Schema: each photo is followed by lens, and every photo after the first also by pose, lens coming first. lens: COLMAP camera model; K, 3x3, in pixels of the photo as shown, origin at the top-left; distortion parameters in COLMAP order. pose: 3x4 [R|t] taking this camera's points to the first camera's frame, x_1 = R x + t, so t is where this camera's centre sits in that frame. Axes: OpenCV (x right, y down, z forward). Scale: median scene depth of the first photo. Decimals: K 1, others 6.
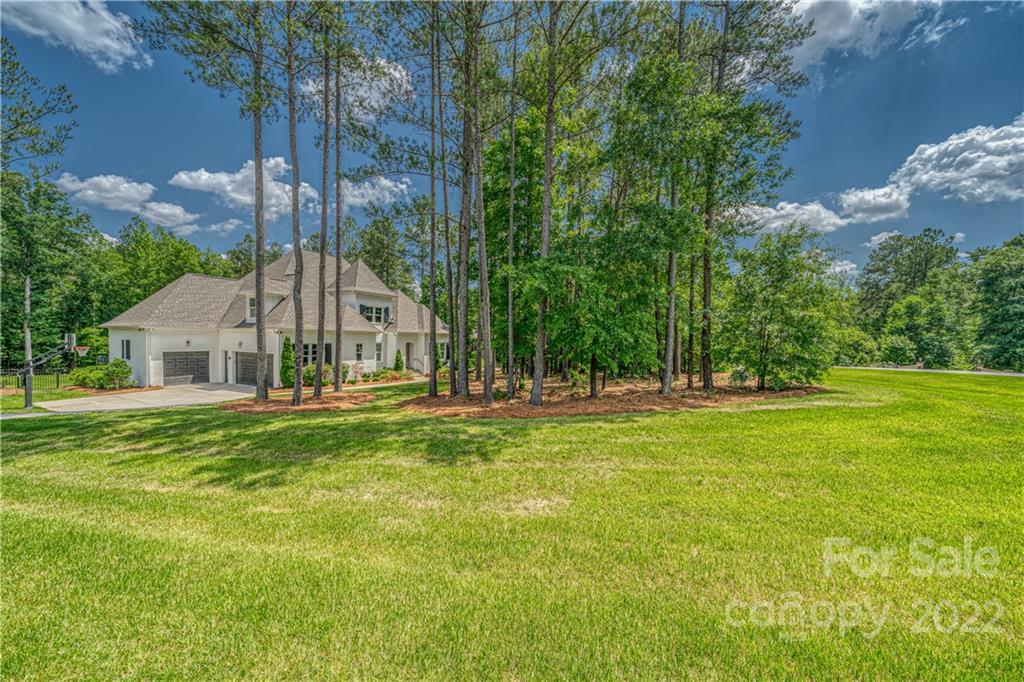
lens RADIAL K [[361.9, 0, 512.0], [0, 361.9, 341.0], [0, 0, 1]] dist [-0.001452, -0.000202]
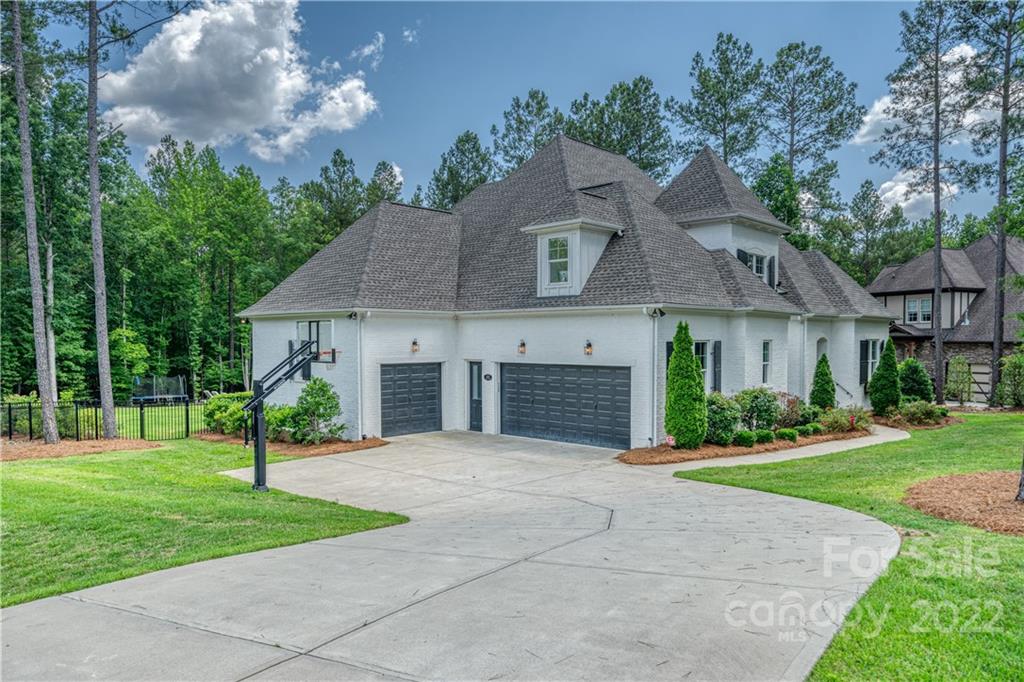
lens RADIAL K [[708.2, 0, 512.0], [0, 708.2, 341.0], [0, 0, 1]] dist [-0.001594, -0.000141]
pose [[0.960620, -0.019025, -0.277213, -0.505197], [0.016764, 0.999804, -0.010524, 0.011997], [0.277359, 0.005462, 0.960751, 0.157701]]
